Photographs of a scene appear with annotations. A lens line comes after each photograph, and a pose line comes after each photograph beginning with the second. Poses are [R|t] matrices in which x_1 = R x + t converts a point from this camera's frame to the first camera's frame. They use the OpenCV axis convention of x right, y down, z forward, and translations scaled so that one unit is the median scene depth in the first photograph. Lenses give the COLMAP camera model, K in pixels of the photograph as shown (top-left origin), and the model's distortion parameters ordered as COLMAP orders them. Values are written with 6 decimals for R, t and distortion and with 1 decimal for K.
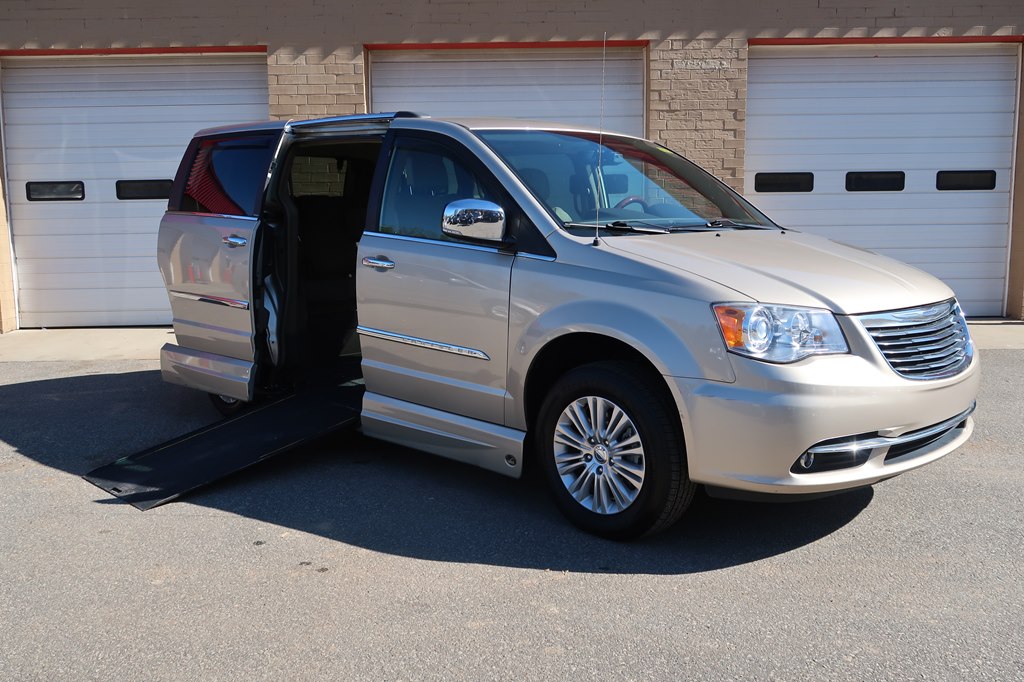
lens RADIAL K [[721.2, 0, 495.5], [0, 721.2, 337.2], [0, 0, 1]] dist [-0.004675, 0.005535]
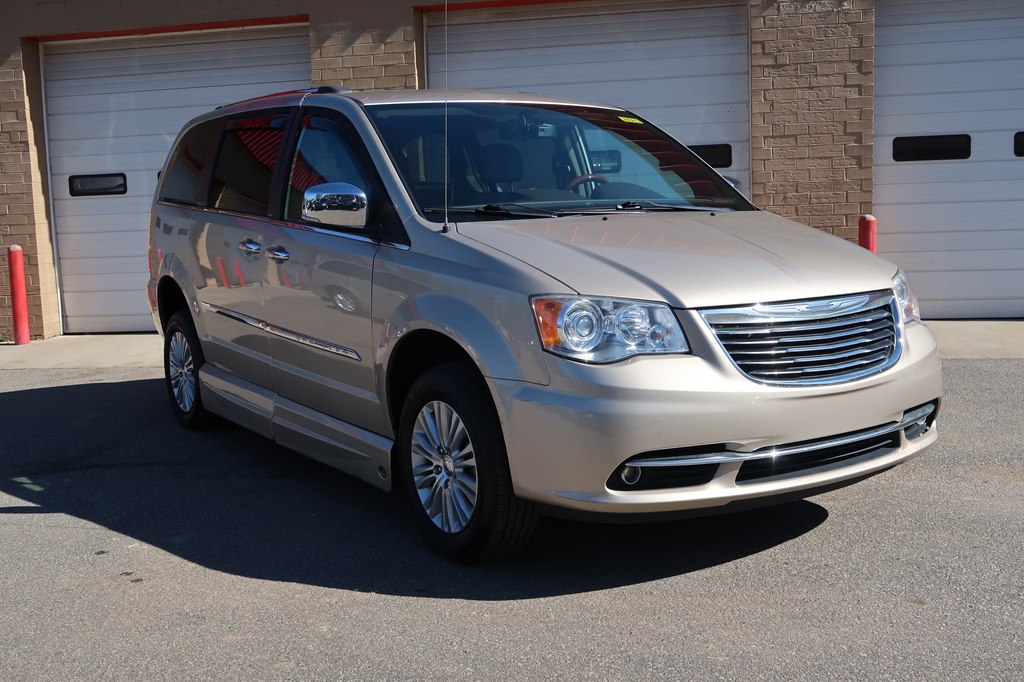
lens RADIAL K [[862.8, 0, 512.0], [0, 862.8, 341.0], [0, 0, 1]] dist [-0.003368, -0.002126]
pose [[0.988624, -0.000992, -0.150405, 0.376198], [0.000244, 0.999987, -0.004995, 0.012554], [0.150408, 0.004902, 0.988612, -0.044560]]
